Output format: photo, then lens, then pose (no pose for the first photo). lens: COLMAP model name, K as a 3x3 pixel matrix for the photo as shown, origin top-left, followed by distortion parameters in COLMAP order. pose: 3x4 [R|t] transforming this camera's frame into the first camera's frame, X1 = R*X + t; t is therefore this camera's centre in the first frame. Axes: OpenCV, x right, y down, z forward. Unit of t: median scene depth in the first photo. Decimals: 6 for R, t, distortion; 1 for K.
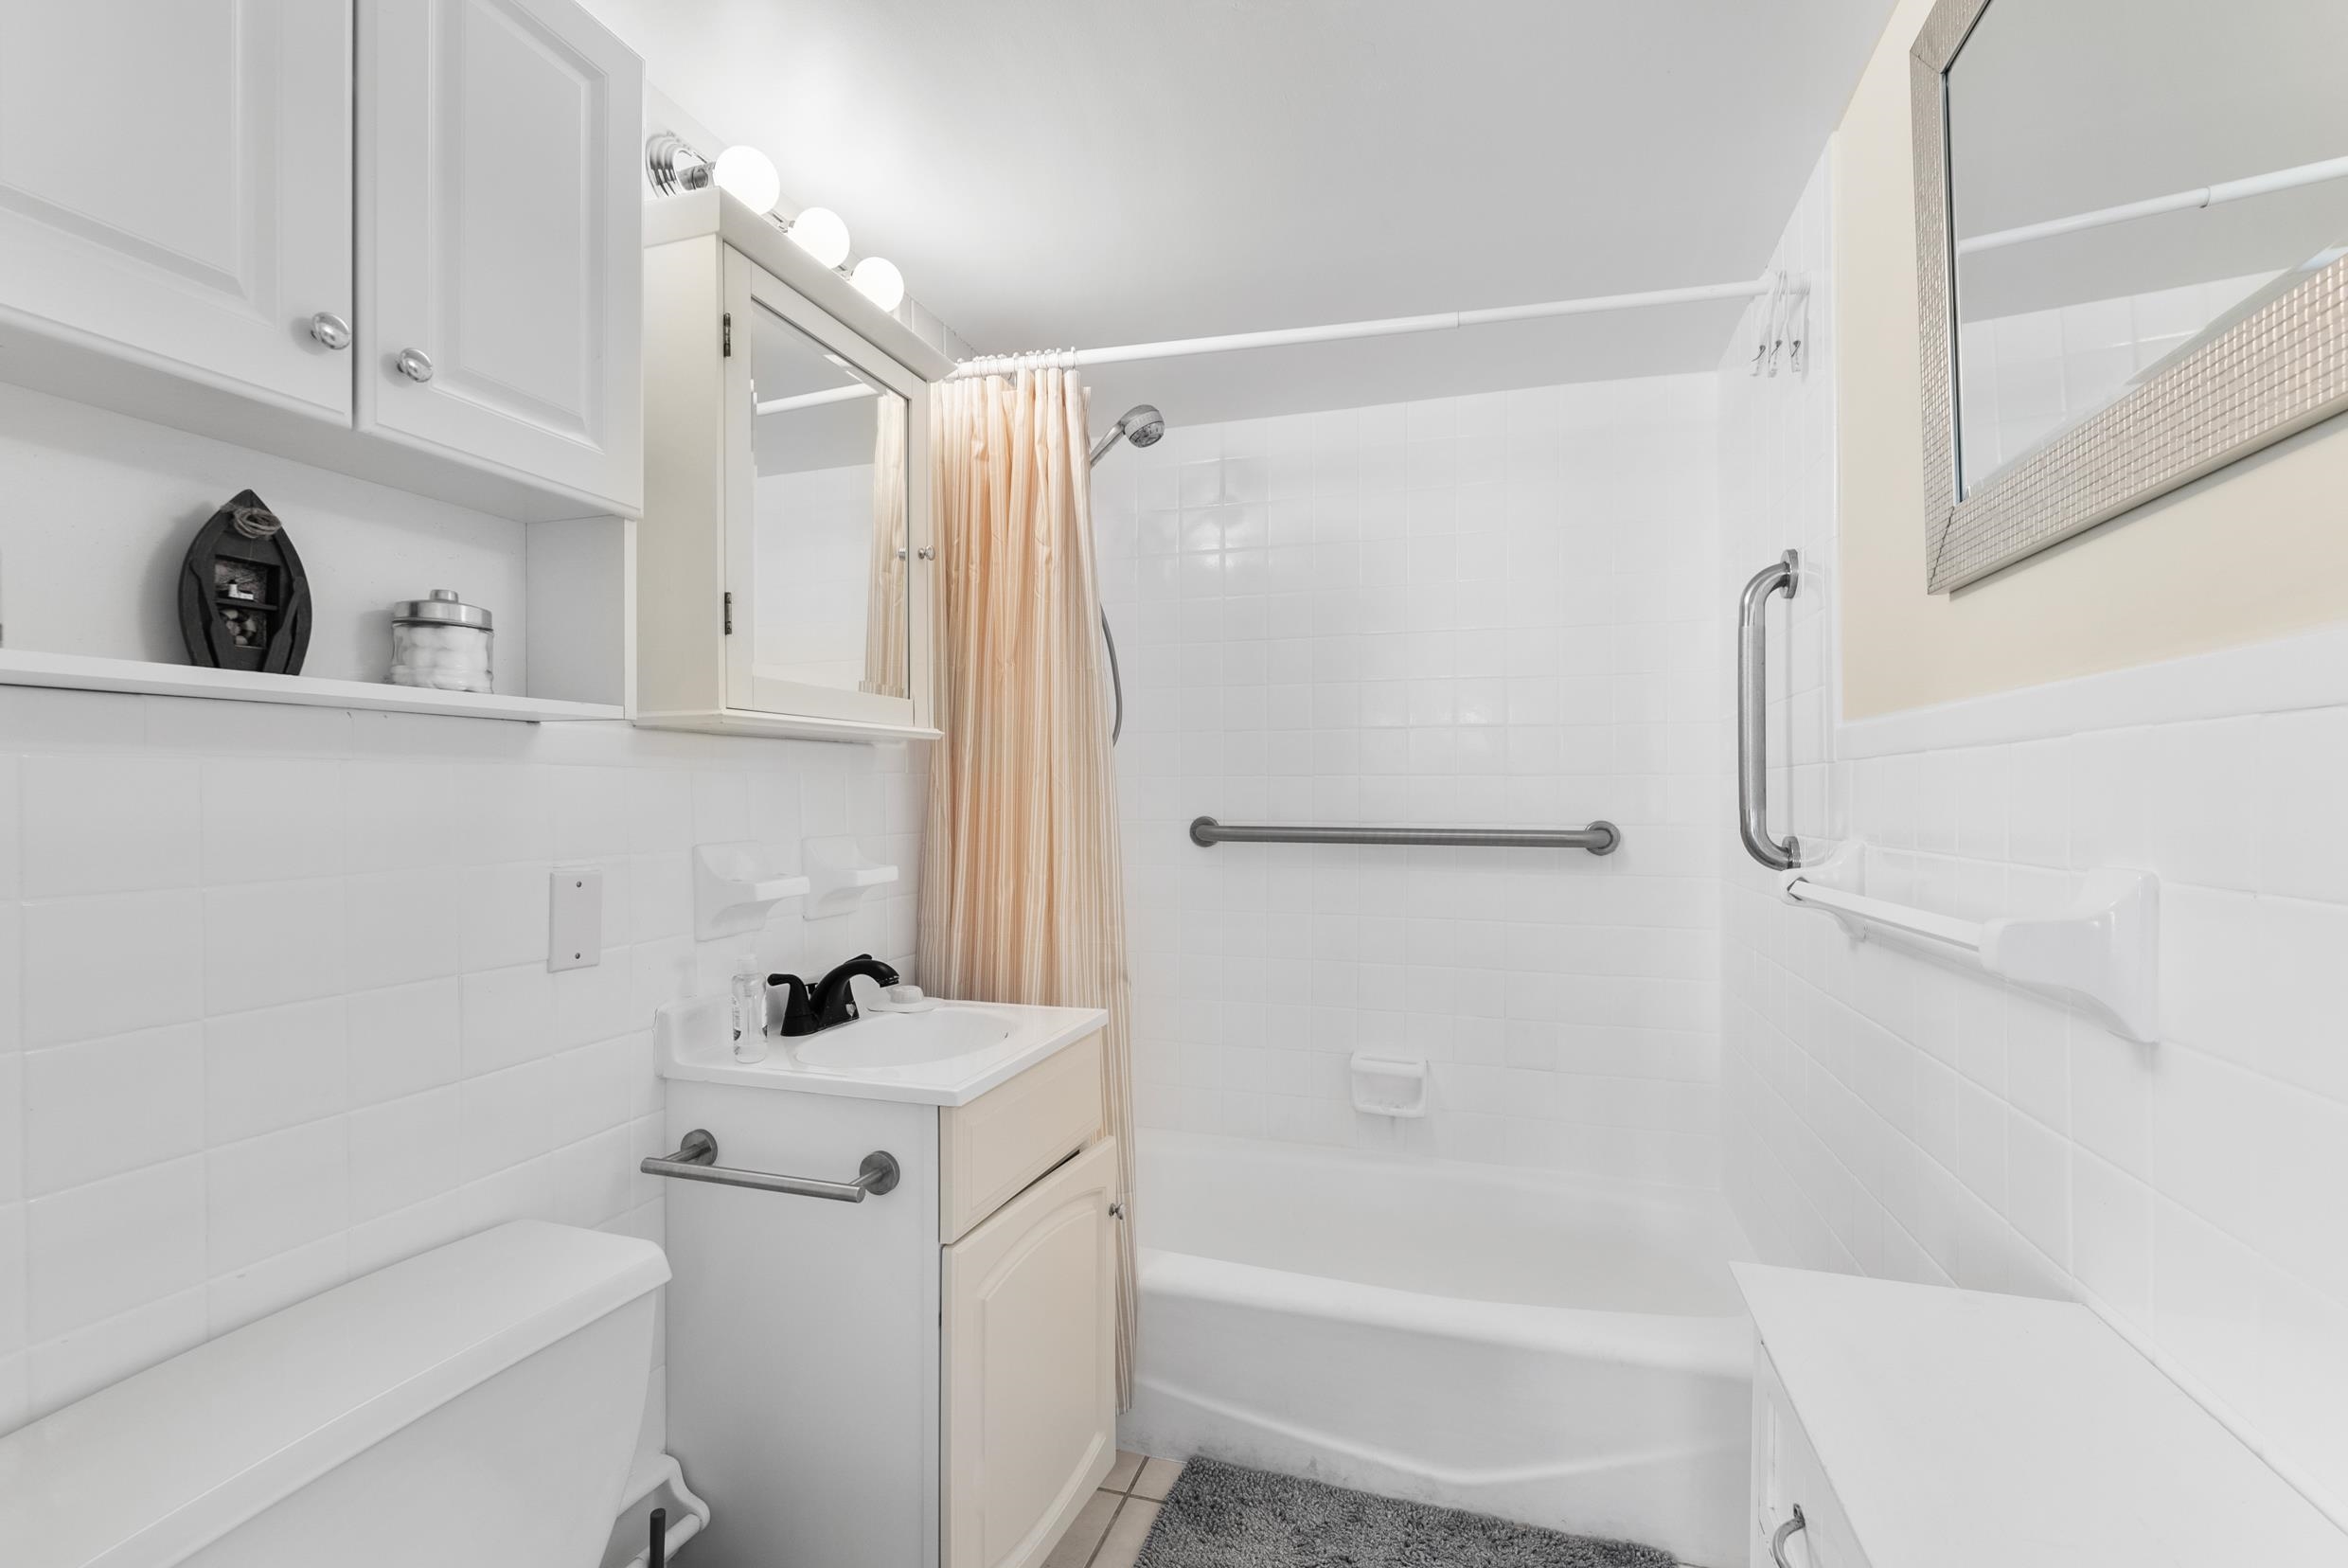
lens RADIAL K [[1019.1, 0, 1174.0], [0, 1019.1, 784.0], [0, 0, 1]] dist [0.000658, -0.000597]
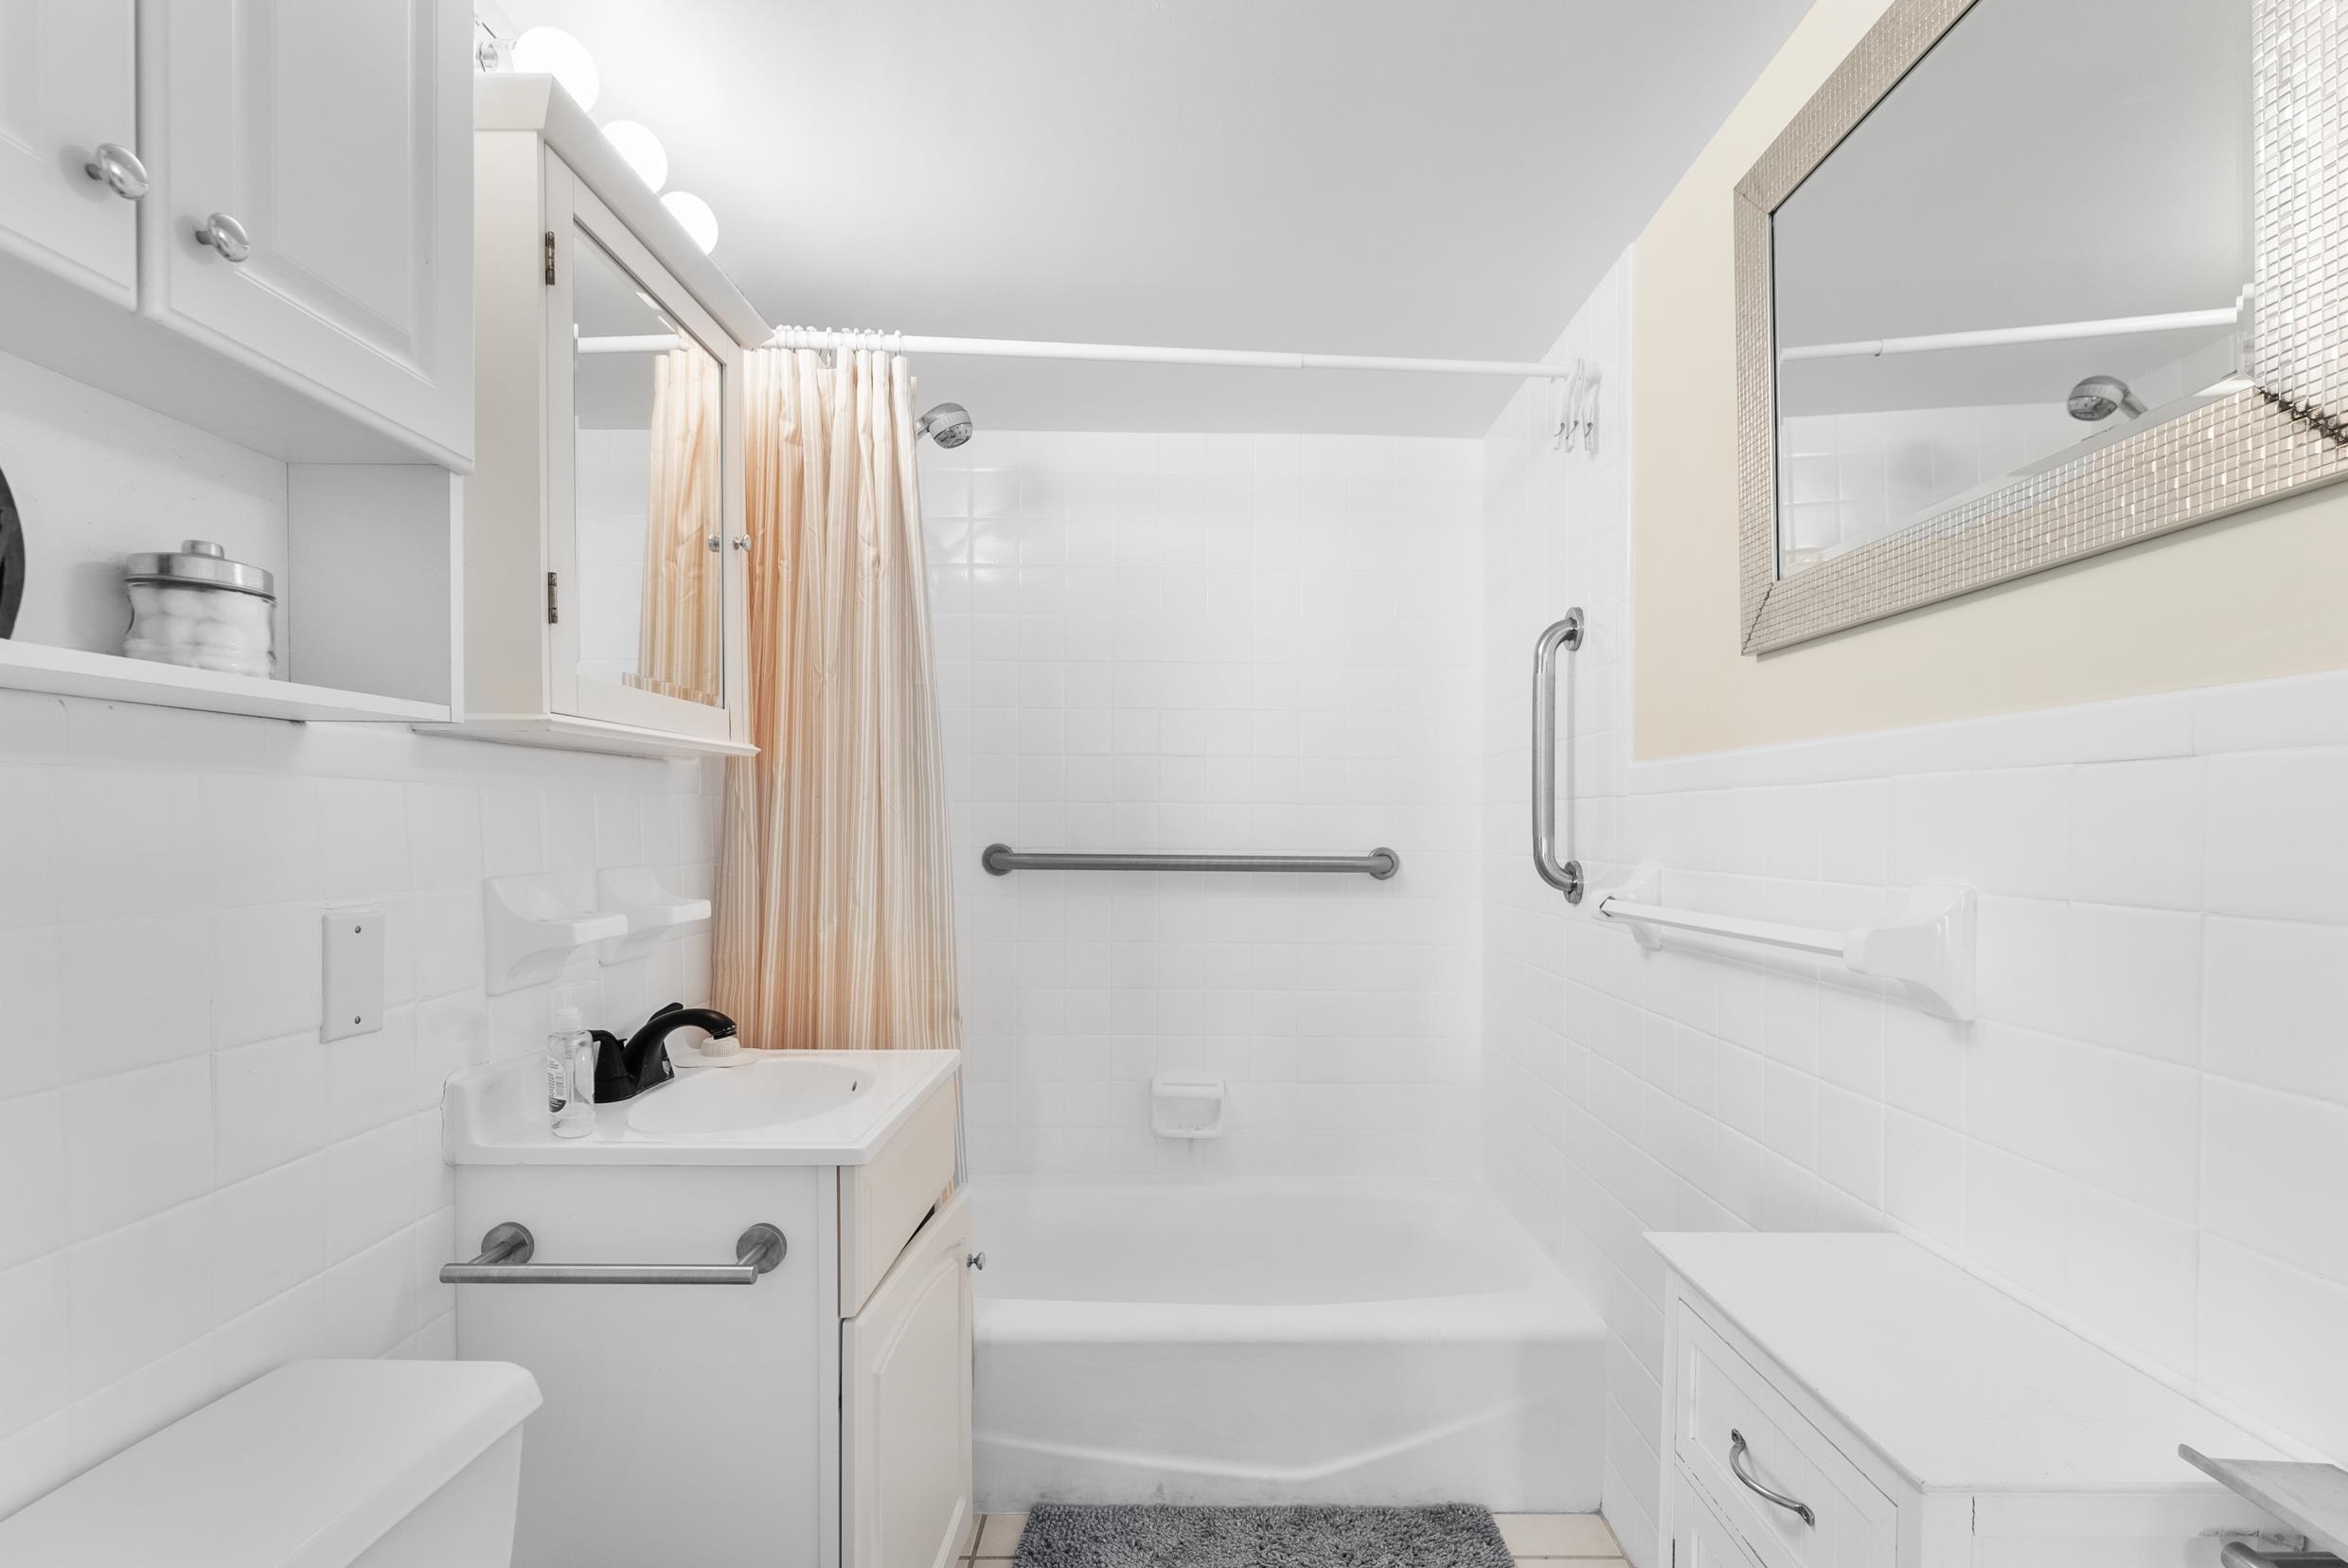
lens RADIAL K [[1040.5, 0, 1179.4], [0, 1040.5, 826.3], [0, 0, 1]] dist [0.000799, -0.000399]
pose [[0.952534, 0.004744, 0.304394, -0.183191], [-0.009391, 0.999861, 0.013807, 0.001357], [-0.304286, -0.016010, 0.952446, 0.033431]]
